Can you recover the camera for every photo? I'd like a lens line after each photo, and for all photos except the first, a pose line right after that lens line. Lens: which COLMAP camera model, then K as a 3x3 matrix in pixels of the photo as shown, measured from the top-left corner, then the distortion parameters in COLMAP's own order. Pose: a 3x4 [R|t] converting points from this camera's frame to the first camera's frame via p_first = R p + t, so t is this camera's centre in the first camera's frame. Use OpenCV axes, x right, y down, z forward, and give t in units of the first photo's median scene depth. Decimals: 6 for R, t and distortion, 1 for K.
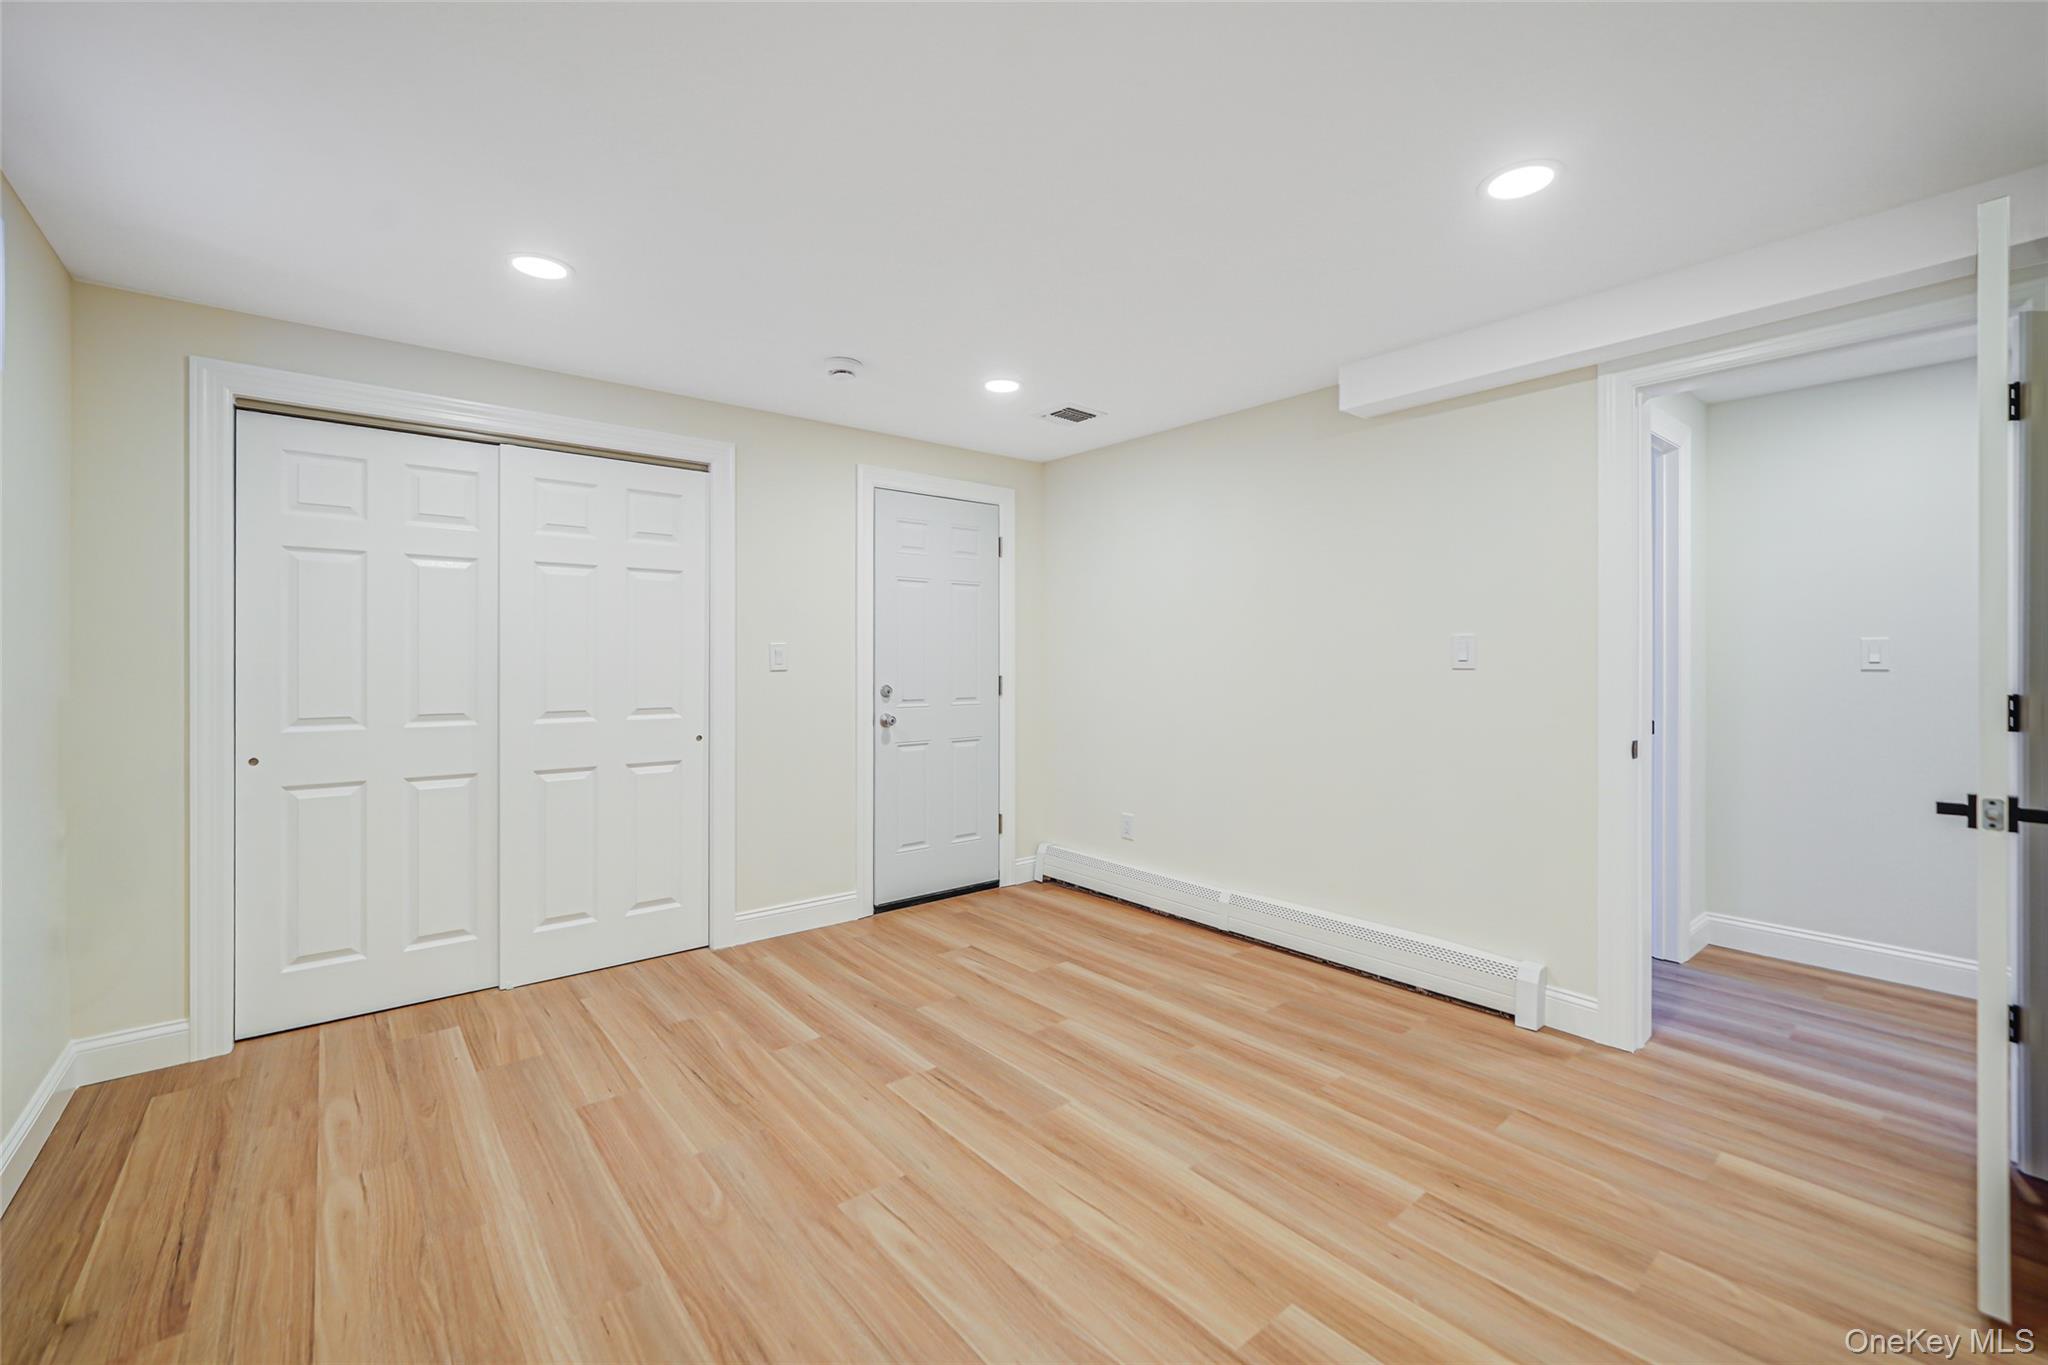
lens RADIAL K [[848.9, 0, 1035.9], [0, 848.9, 659.5], [0, 0, 1]] dist [-0.002322, -0.000278]
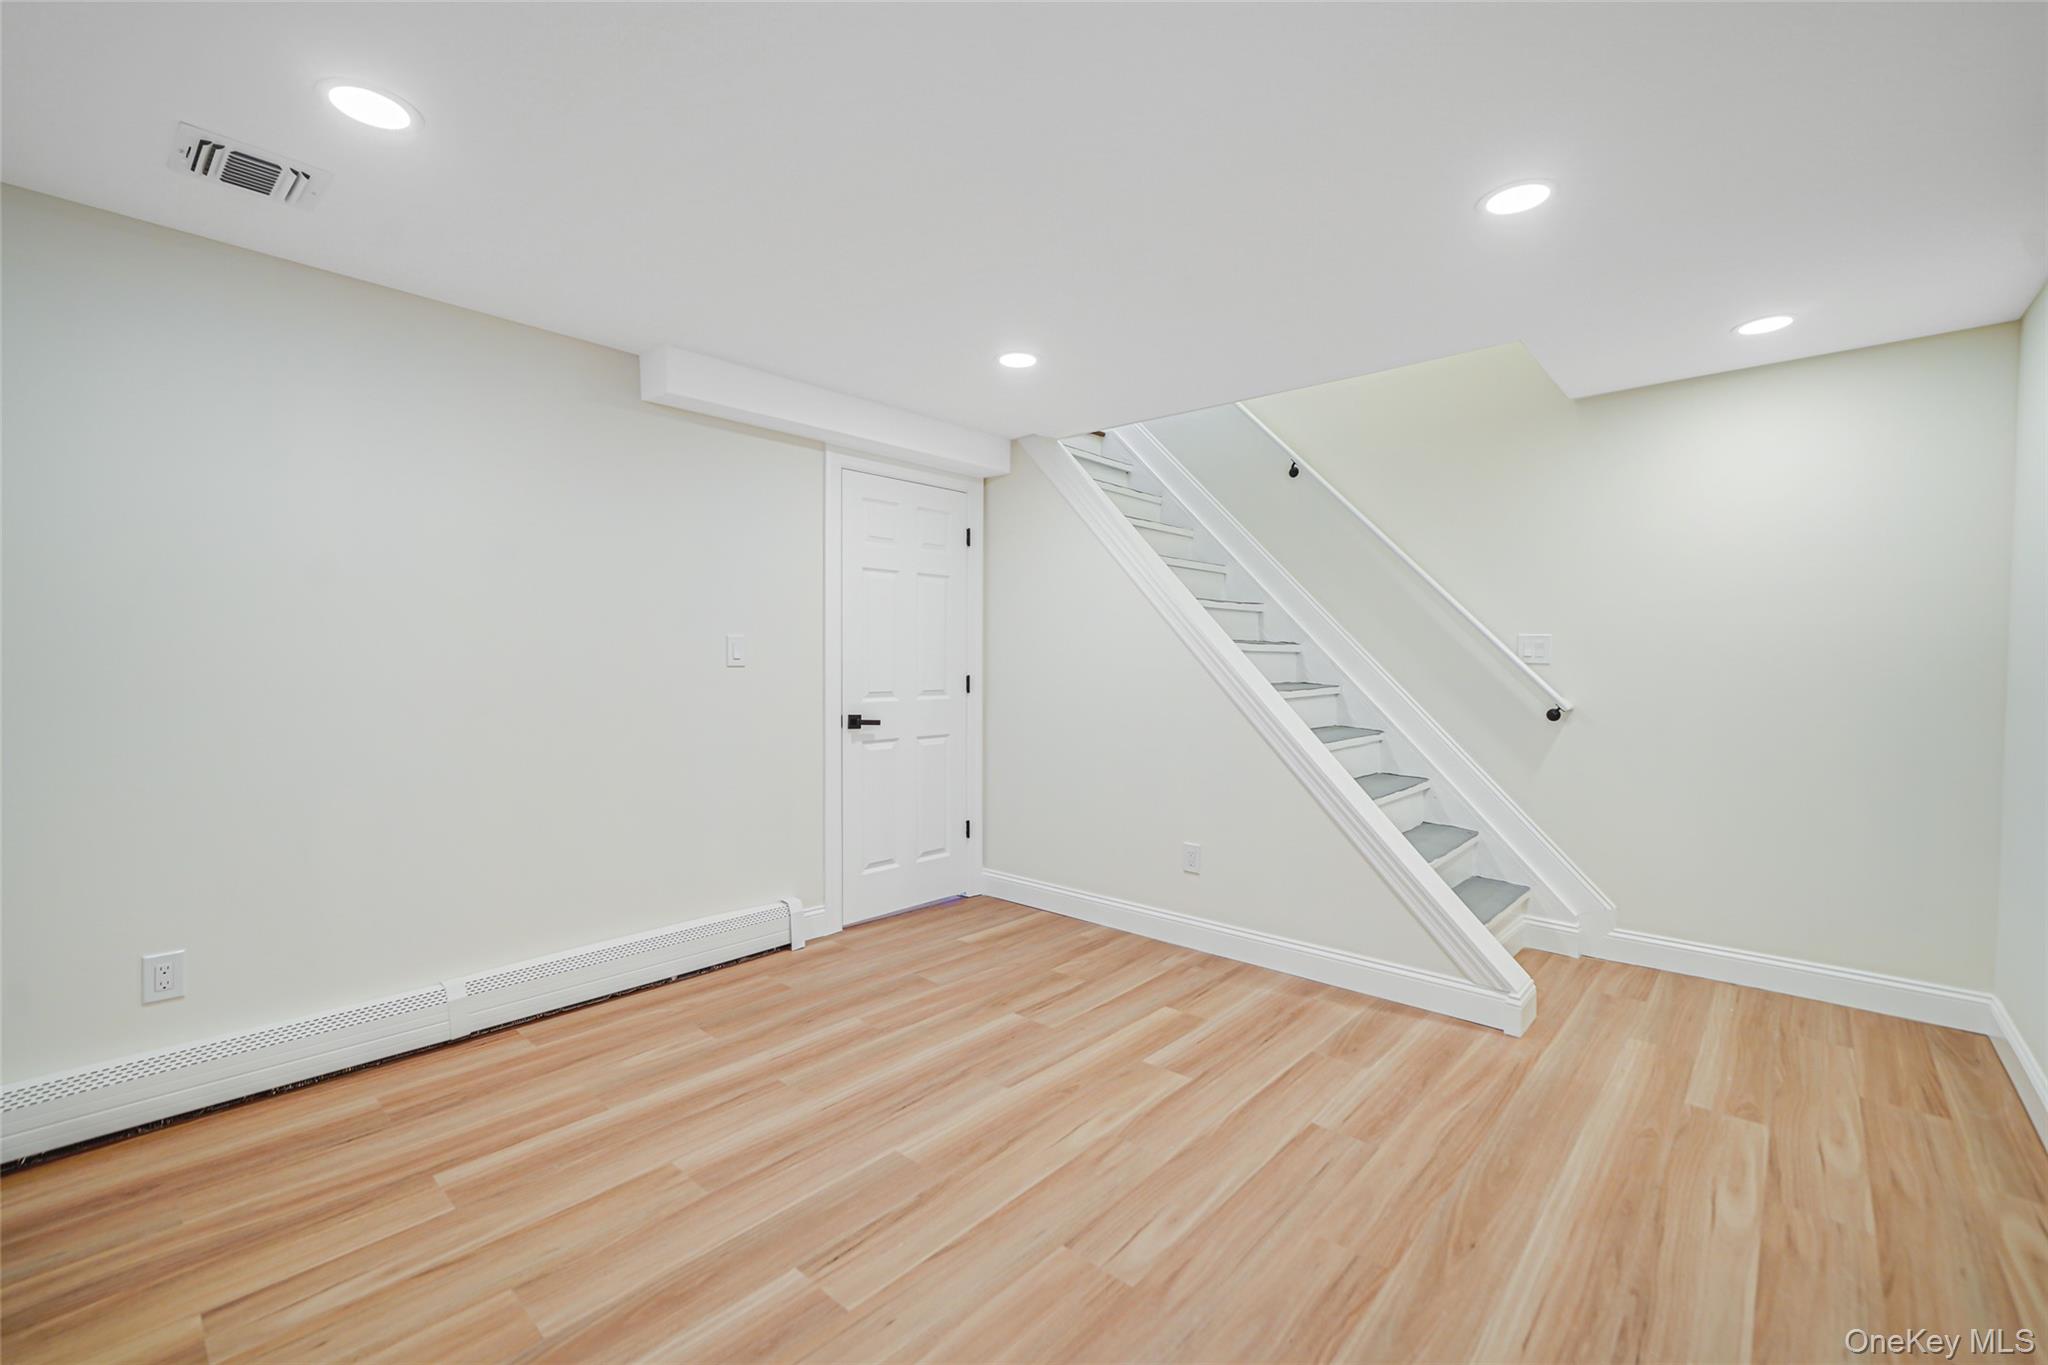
lens RADIAL K [[848.9, 0, 1035.9], [0, 848.9, 659.5], [0, 0, 1]] dist [-0.002322, -0.000278]
pose [[-0.134280, 0.000086, 0.990943, -0.854207], [-0.001690, 0.999999, -0.000316, 0.002102], [-0.990942, -0.001717, -0.134279, 0.961005]]
